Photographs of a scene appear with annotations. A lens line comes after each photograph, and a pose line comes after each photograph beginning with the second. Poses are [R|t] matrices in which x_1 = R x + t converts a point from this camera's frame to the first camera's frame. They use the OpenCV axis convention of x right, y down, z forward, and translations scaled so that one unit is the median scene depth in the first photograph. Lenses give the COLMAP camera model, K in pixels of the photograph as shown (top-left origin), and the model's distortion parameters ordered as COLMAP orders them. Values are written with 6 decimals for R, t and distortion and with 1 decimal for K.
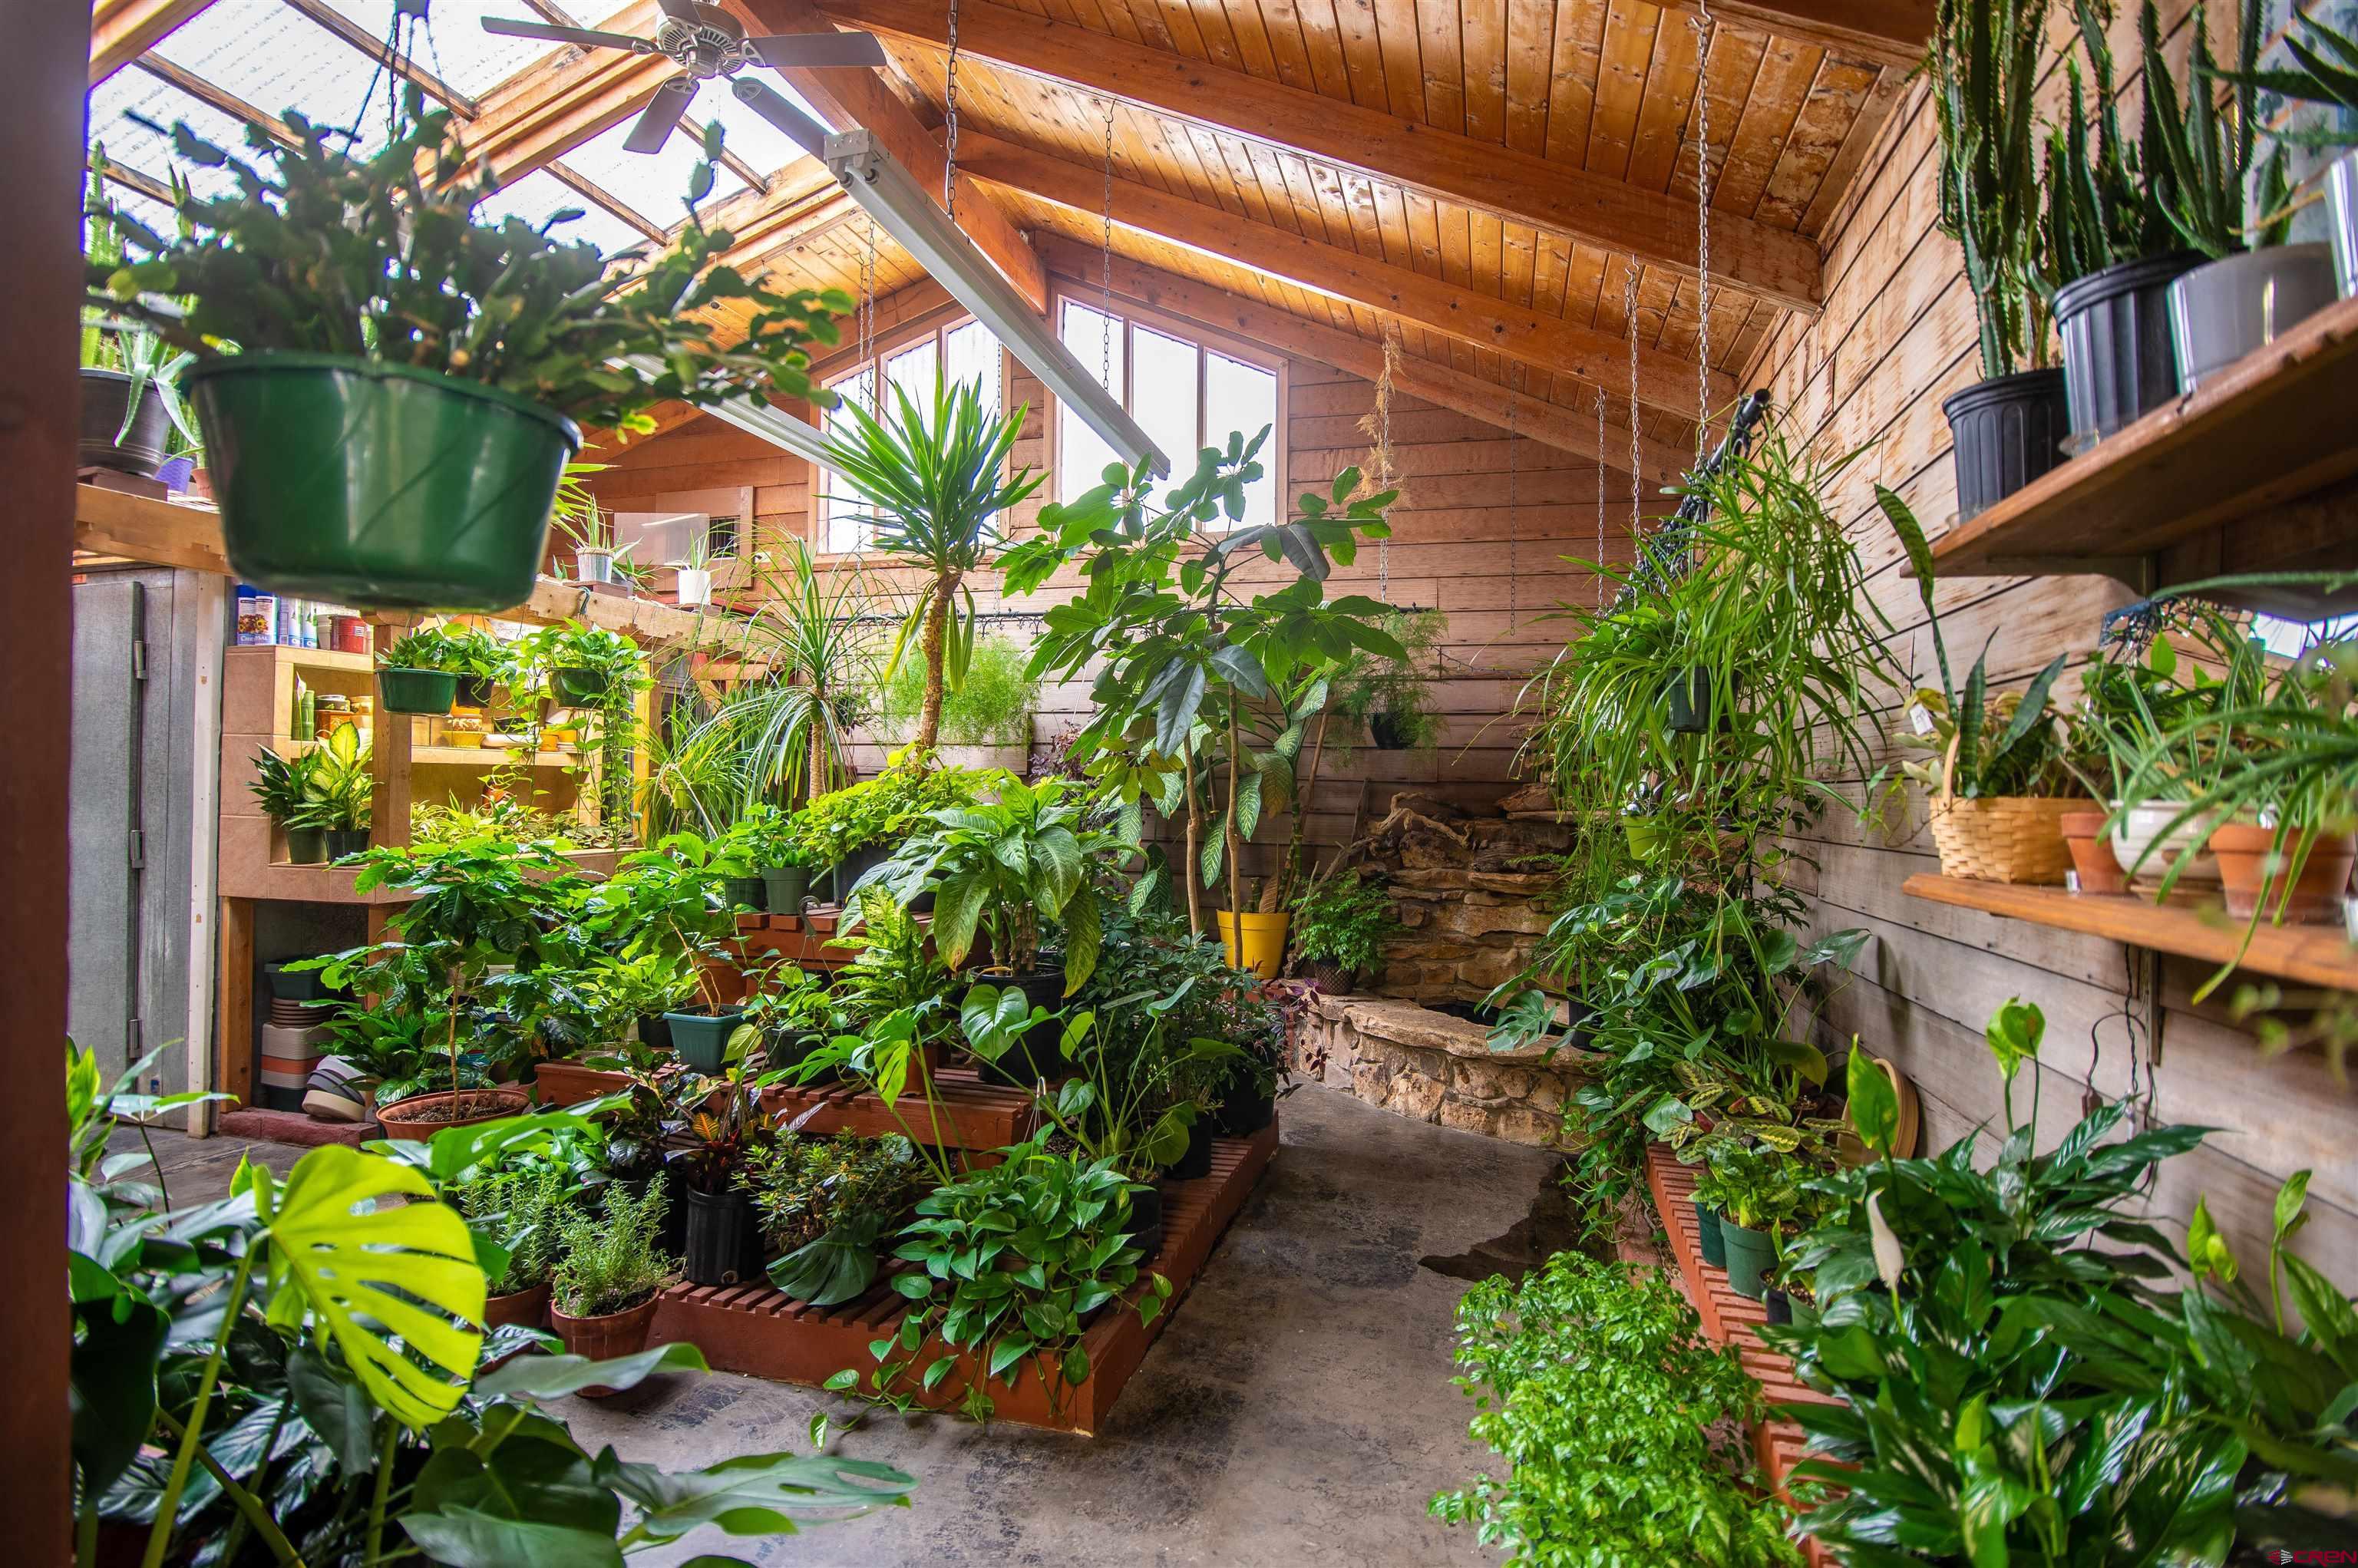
lens RADIAL K [[1138.6, 0, 1179.0], [0, 1138.6, 784.0], [0, 0, 1]] dist [-0.004279, -0.000175]
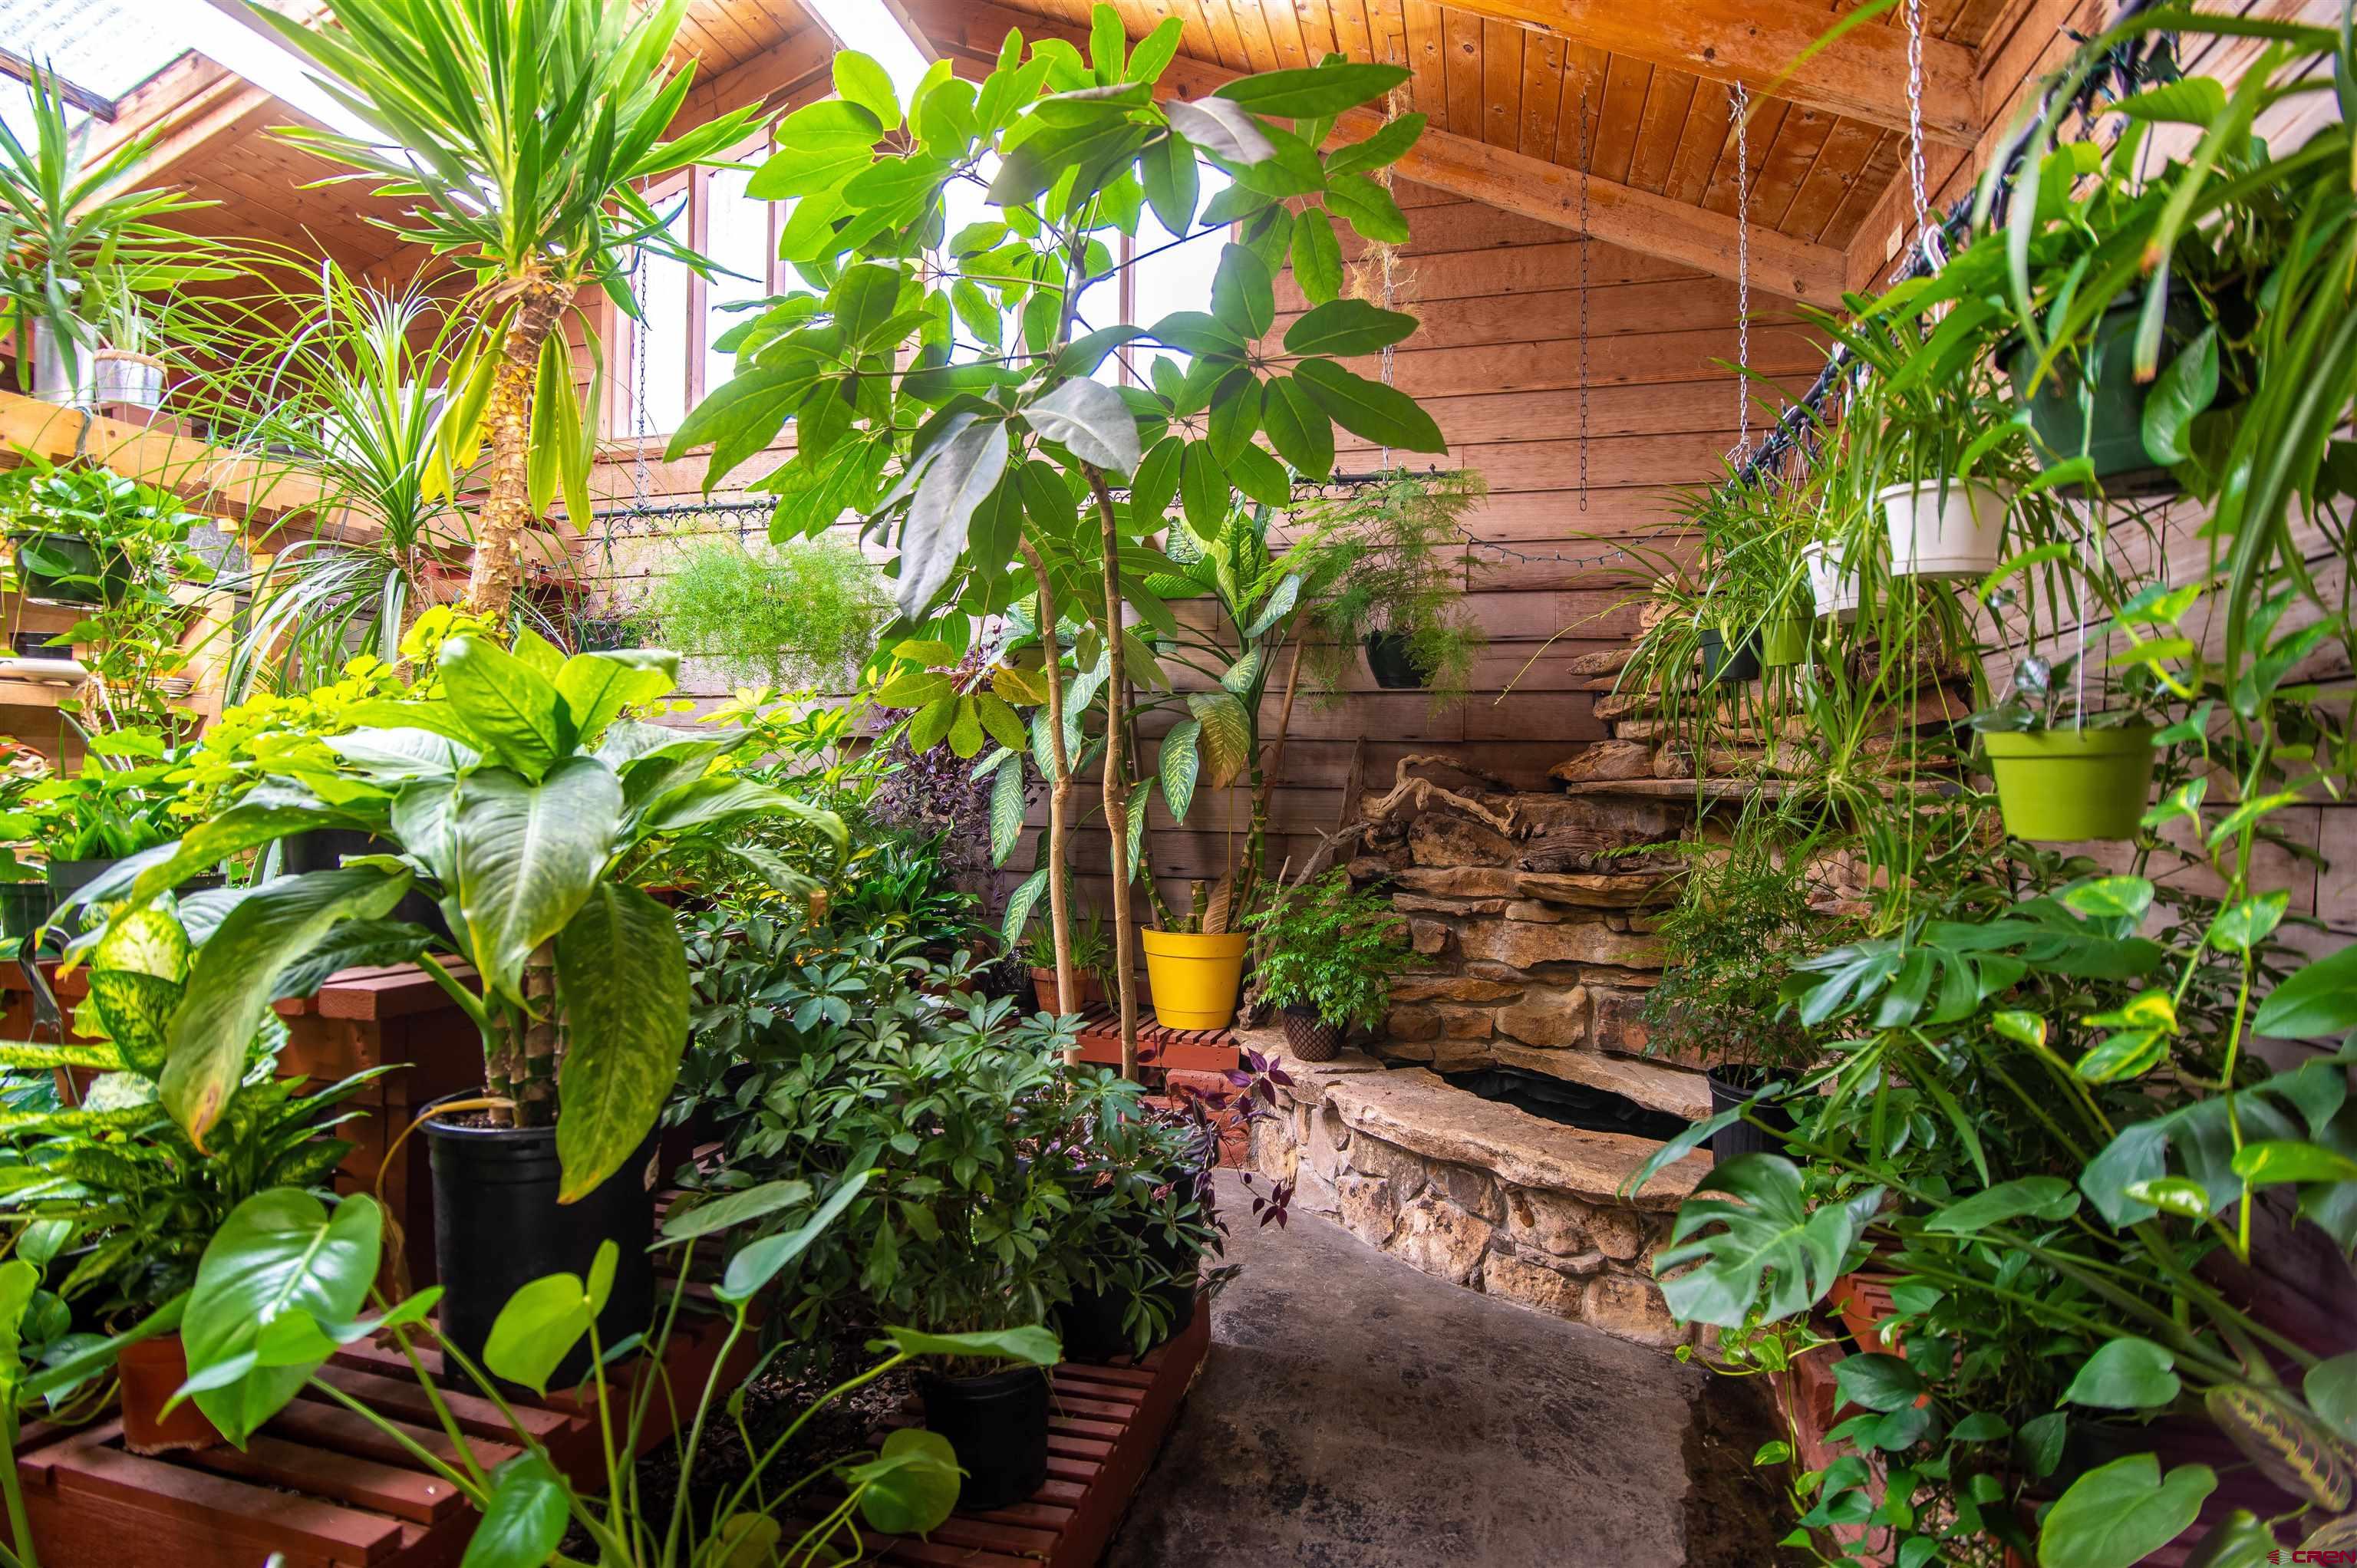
lens RADIAL K [[1155.9, 0, 1175.7], [0, 1155.9, 780.1], [0, 0, 1]] dist [-0.021526, -0.000263]
pose [[0.999981, 0.000559, 0.006212, 0.059022], [-0.000542, 0.999996, -0.002783, 0.028784], [-0.006214, 0.002779, 0.999977, 0.367589]]
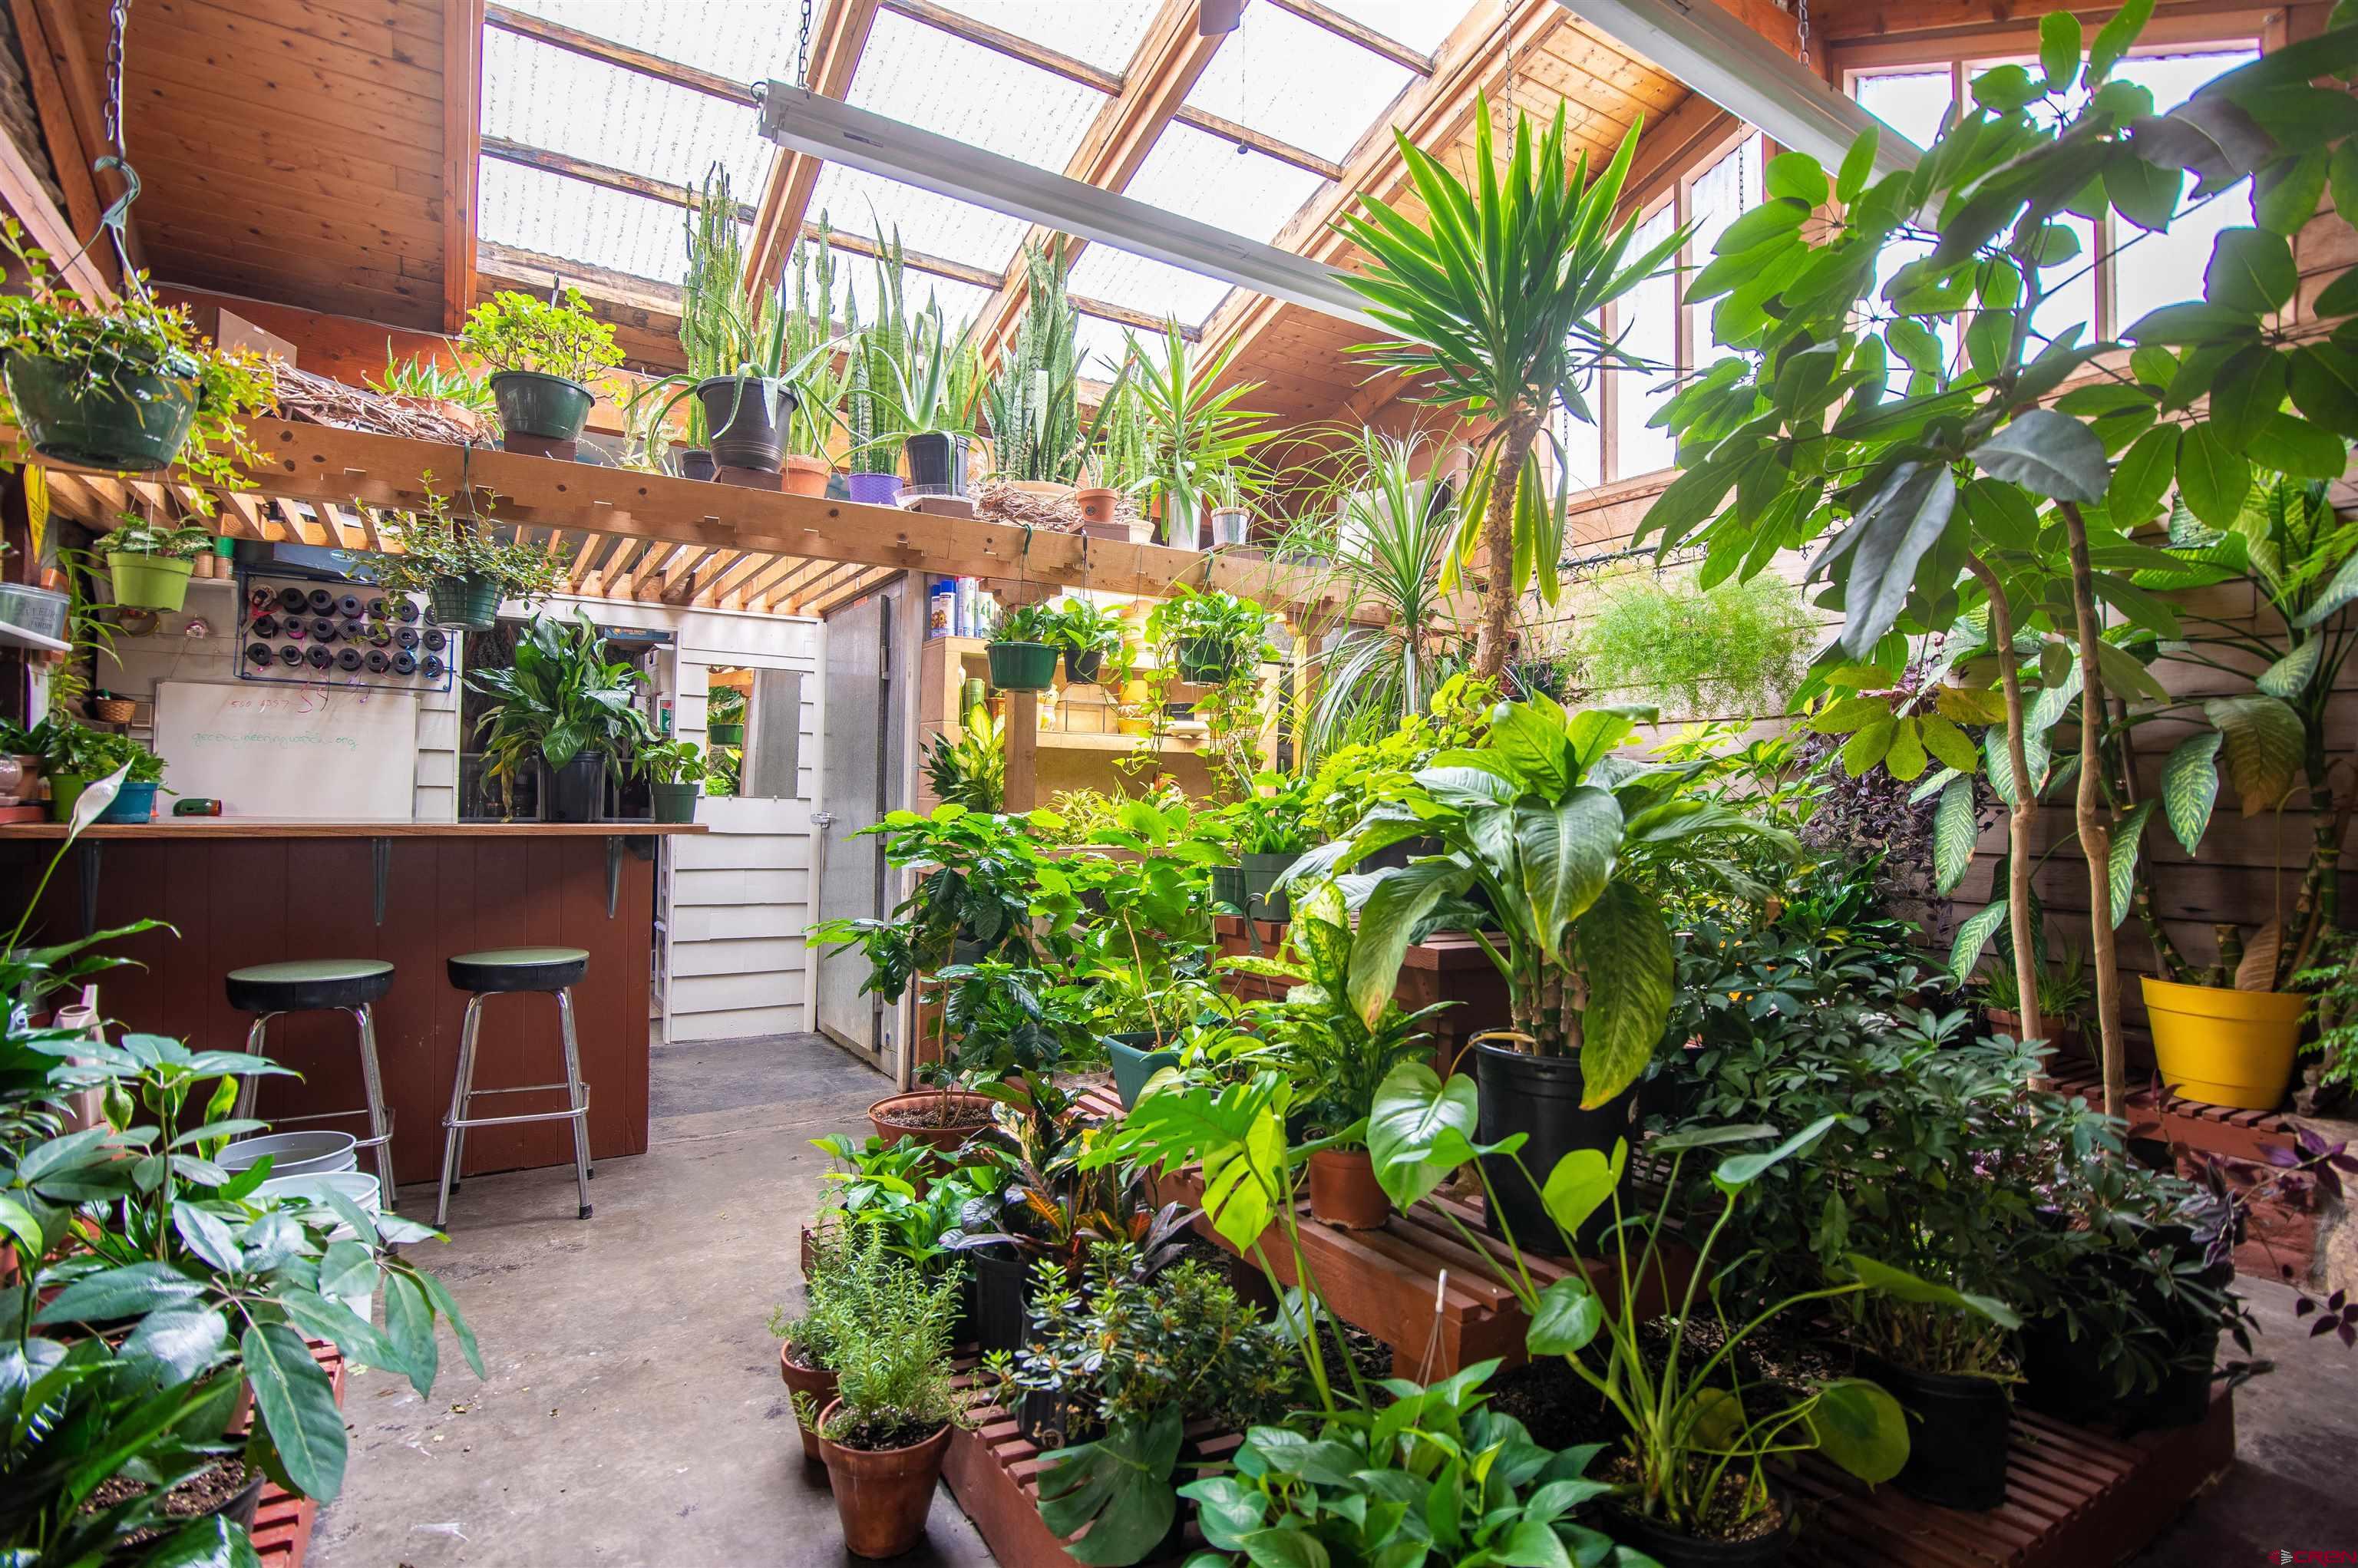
lens RADIAL K [[1156.4, 0, 1176.2], [0, 1156.4, 780.1], [0, 0, 1]] dist [-0.021526, -0.000263]
pose [[0.743177, -0.012302, -0.668981, 0.068304], [-0.002285, 0.999778, -0.020923, 0.028680], [0.669090, 0.017078, 0.742985, 0.285432]]
